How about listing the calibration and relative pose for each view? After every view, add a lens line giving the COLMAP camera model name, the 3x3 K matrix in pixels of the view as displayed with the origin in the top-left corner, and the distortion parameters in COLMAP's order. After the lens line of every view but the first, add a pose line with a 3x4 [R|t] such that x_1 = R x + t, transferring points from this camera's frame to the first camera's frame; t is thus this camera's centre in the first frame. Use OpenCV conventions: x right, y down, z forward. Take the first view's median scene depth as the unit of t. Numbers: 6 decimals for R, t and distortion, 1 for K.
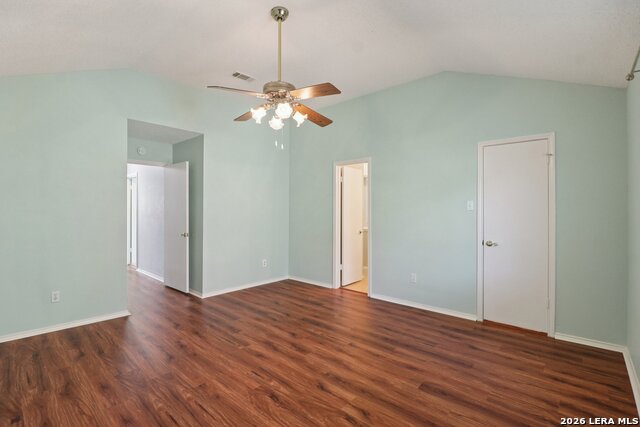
lens RADIAL K [[298.4, 0, 315.2], [0, 298.4, 208.3], [0, 0, 1]] dist [0.000380, -0.014944]
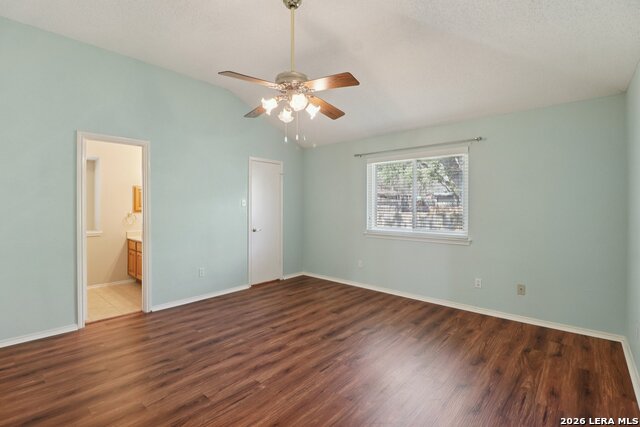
lens RADIAL K [[298.4, 0, 315.2], [0, 298.4, 208.3], [0, 0, 1]] dist [0.000380, -0.014944]
pose [[-0.000102, -0.011707, 0.999931, -0.985515], [-0.006603, 0.999910, 0.011707, -0.004479], [-0.999978, -0.006601, -0.000179, 0.841716]]
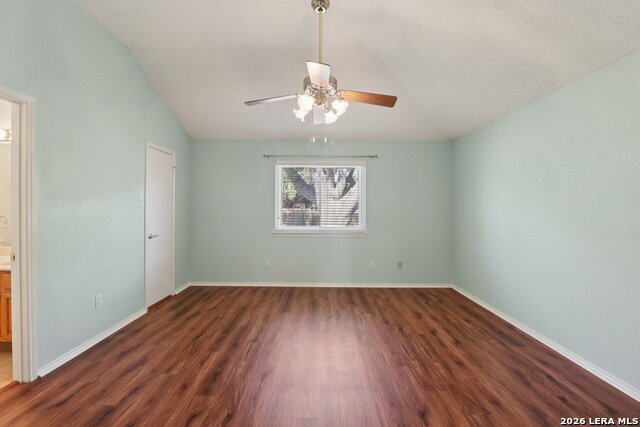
lens RADIAL K [[298.4, 0, 315.2], [0, 298.4, 208.3], [0, 0, 1]] dist [0.000380, -0.014944]
pose [[-0.662842, -0.009914, 0.748694, -0.761218], [-0.012024, 0.999924, 0.002597, 0.004569], [-0.748663, -0.007281, -0.662911, 1.508759]]
